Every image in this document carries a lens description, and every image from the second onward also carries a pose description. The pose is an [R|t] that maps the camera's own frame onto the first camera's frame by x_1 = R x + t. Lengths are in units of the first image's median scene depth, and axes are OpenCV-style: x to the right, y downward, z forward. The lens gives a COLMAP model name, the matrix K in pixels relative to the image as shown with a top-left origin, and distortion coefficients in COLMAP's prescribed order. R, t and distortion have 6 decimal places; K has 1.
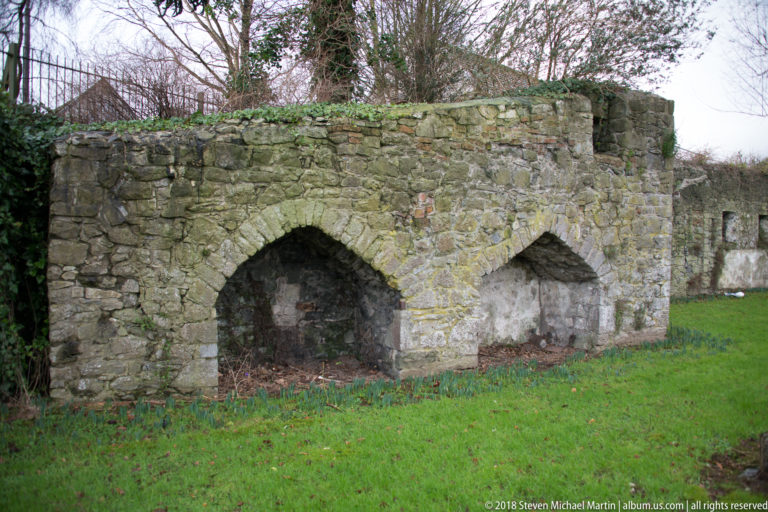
lens RADIAL K [[607.2, 0, 384.0], [0, 607.2, 256.0], [0, 0, 1]] dist [-0.144318, 0.080295]
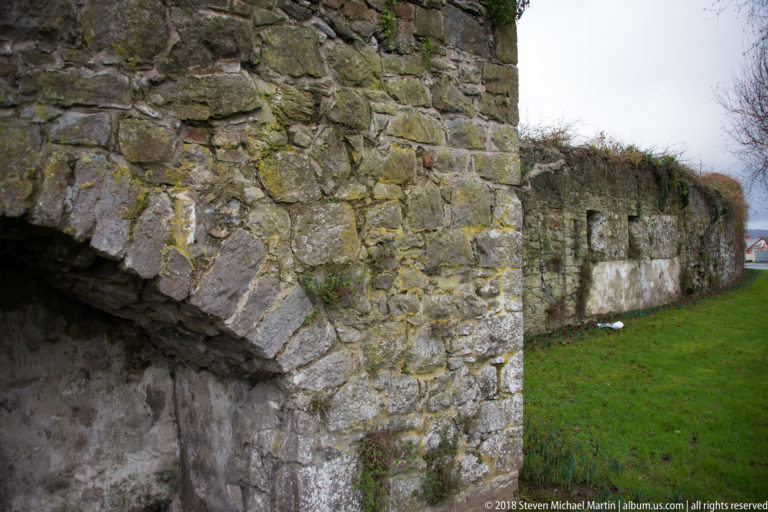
lens RADIAL K [[607.2, 0, 384.0], [0, 607.2, 256.0], [0, 0, 1]] dist [-0.144318, 0.080295]
pose [[0.973291, -0.030205, 0.227577, 0.306047], [0.038120, 0.998809, -0.030463, -0.010462], [-0.226386, 0.038324, 0.973283, 0.627764]]
